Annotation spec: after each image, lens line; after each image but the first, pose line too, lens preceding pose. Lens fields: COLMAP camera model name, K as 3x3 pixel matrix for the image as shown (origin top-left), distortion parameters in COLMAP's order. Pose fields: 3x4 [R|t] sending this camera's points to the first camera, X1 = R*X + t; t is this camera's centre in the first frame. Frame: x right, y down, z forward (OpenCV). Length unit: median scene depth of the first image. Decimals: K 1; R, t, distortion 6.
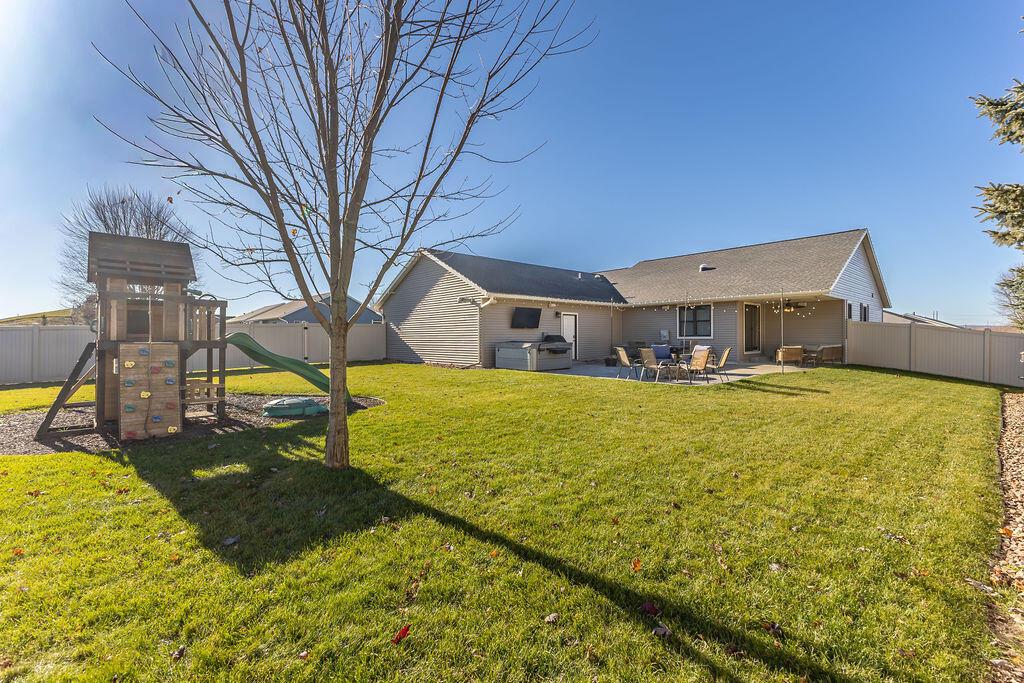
lens RADIAL K [[443.0, 0, 509.5], [0, 443.0, 338.9], [0, 0, 1]] dist [0.013825, -0.003212]
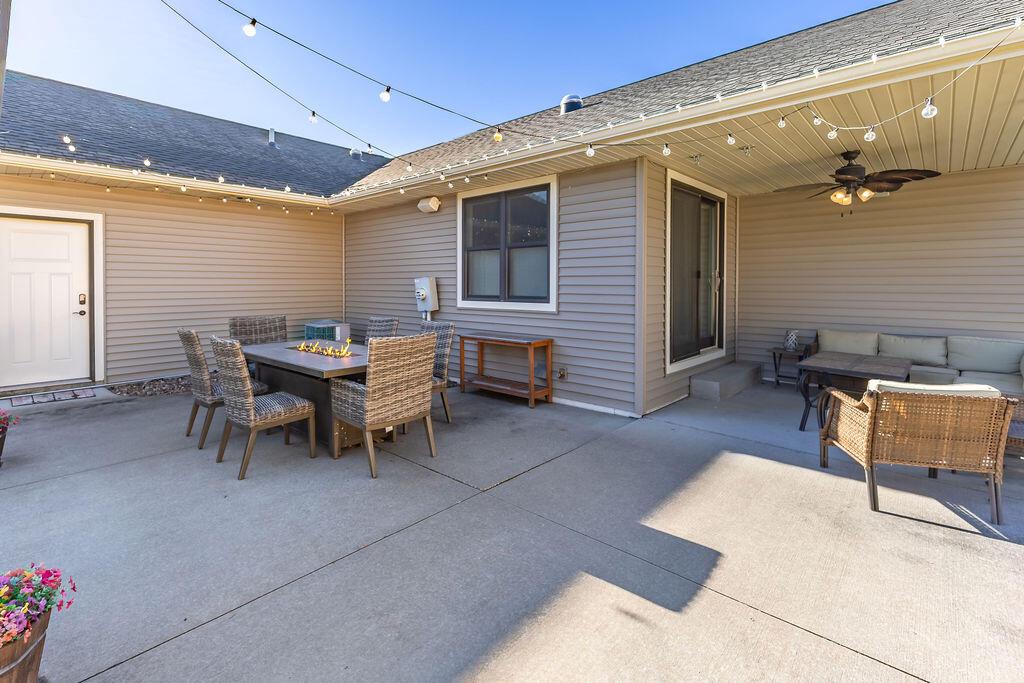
lens RADIAL K [[476.1, 0, 481.6], [0, 476.1, 294.2], [0, 0, 1]] dist [0.008916, 0.000336]
pose [[0.996985, 0.003279, 0.077530, 0.371052], [-0.005005, 0.999744, 0.022085, -0.015788], [-0.077438, -0.022406, 0.996745, 0.682635]]
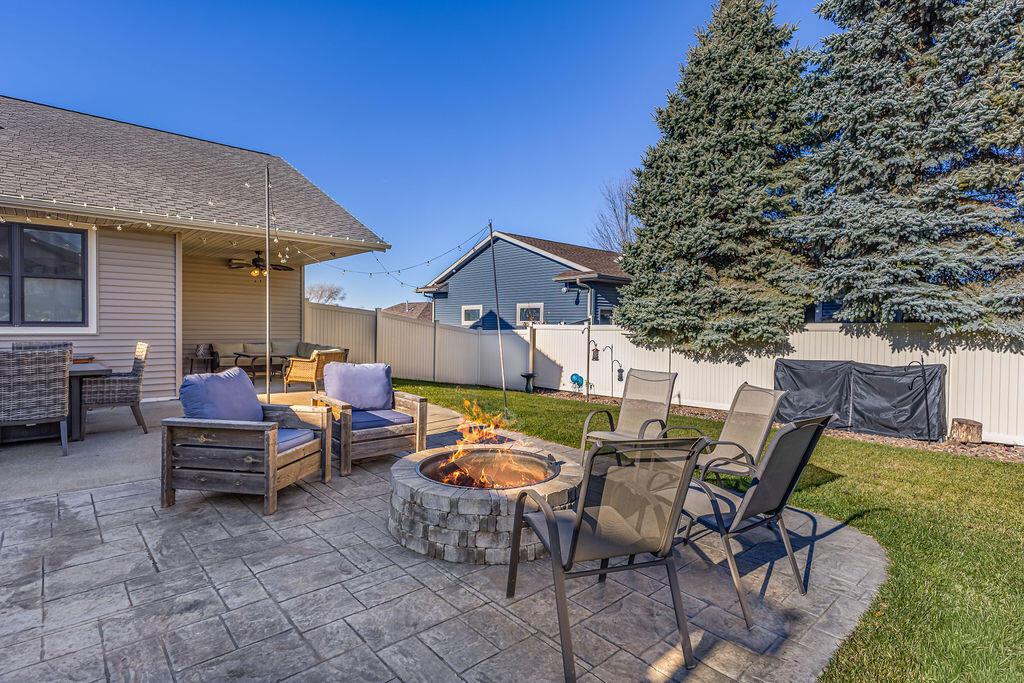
lens RADIAL K [[506.9, 0, 514.6], [0, 506.9, 338.4], [0, 0, 1]] dist [0.013472, -0.006560]
pose [[-0.003891, -0.019289, 0.999806, 0.071056], [-0.011268, 0.999751, 0.019245, -0.007013], [-0.999929, -0.011191, -0.004108, 0.651752]]
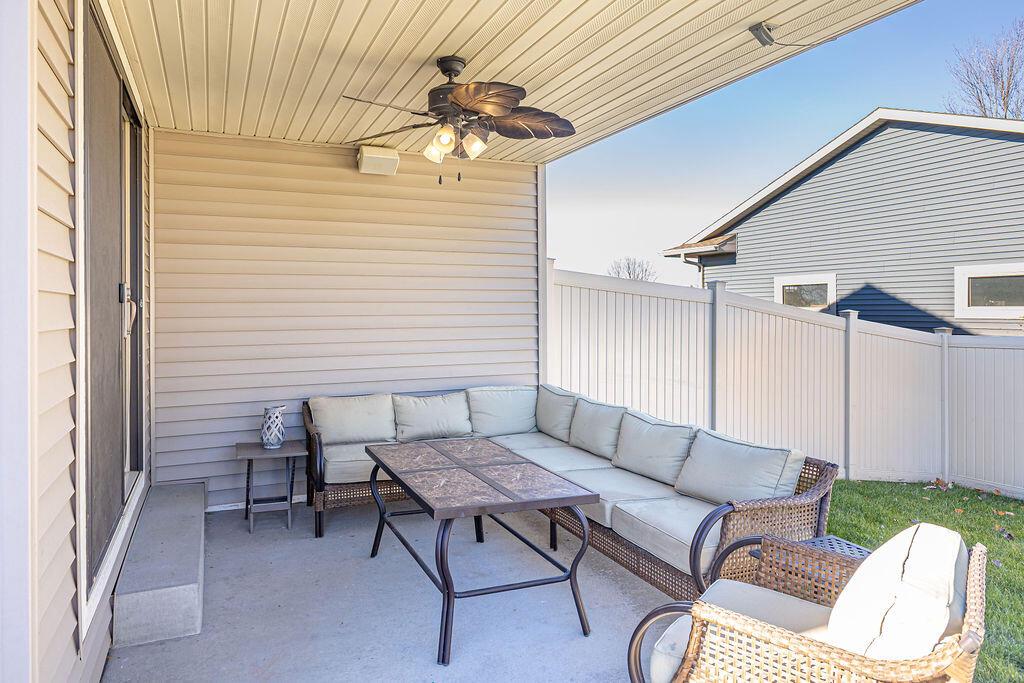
lens RADIAL K [[611.9, 0, 465.8], [0, 611.9, 316.8], [0, 0, 1]] dist [-0.002755, -0.000136]
pose [[0.340941, -0.008001, 0.940050, 0.425074], [0.001394, 0.999967, 0.008006, -0.017970], [-0.940083, -0.001419, 0.340941, 0.843257]]
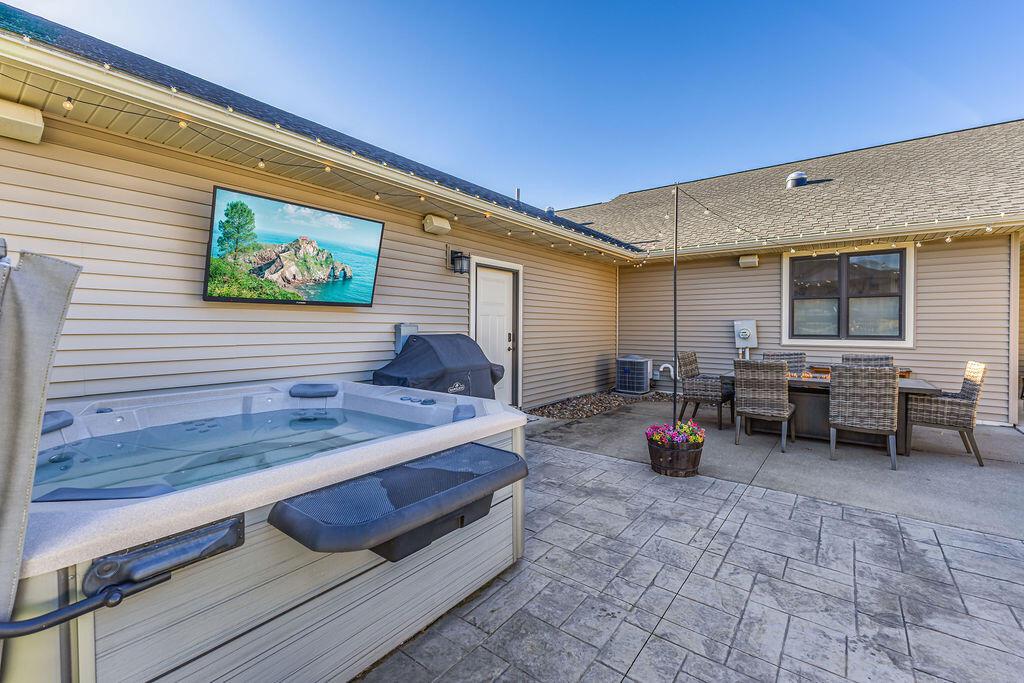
lens RADIAL K [[443.0, 0, 511.8], [0, 443.0, 327.3], [0, 0, 1]] dist [0.013825, -0.003212]
pose [[0.982795, 0.008502, 0.184502, 0.086984], [-0.008933, 0.999959, 0.001503, -0.012603], [-0.184482, -0.003125, 0.982831, 0.681343]]
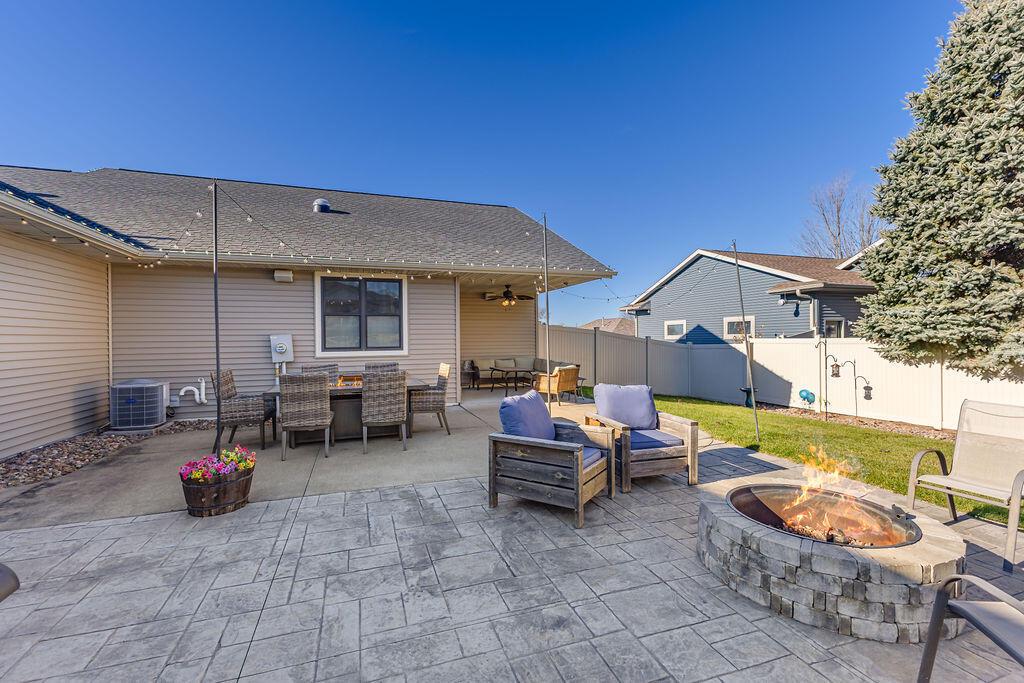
lens RADIAL K [[443.0, 0, 511.9], [0, 443.0, 338.8], [0, 0, 1]] dist [0.013825, -0.003212]
pose [[0.386597, -0.000073, 0.922249, 0.078792], [0.008721, 0.999956, -0.003577, -0.013269], [-0.922208, 0.009426, 0.386580, 0.689359]]
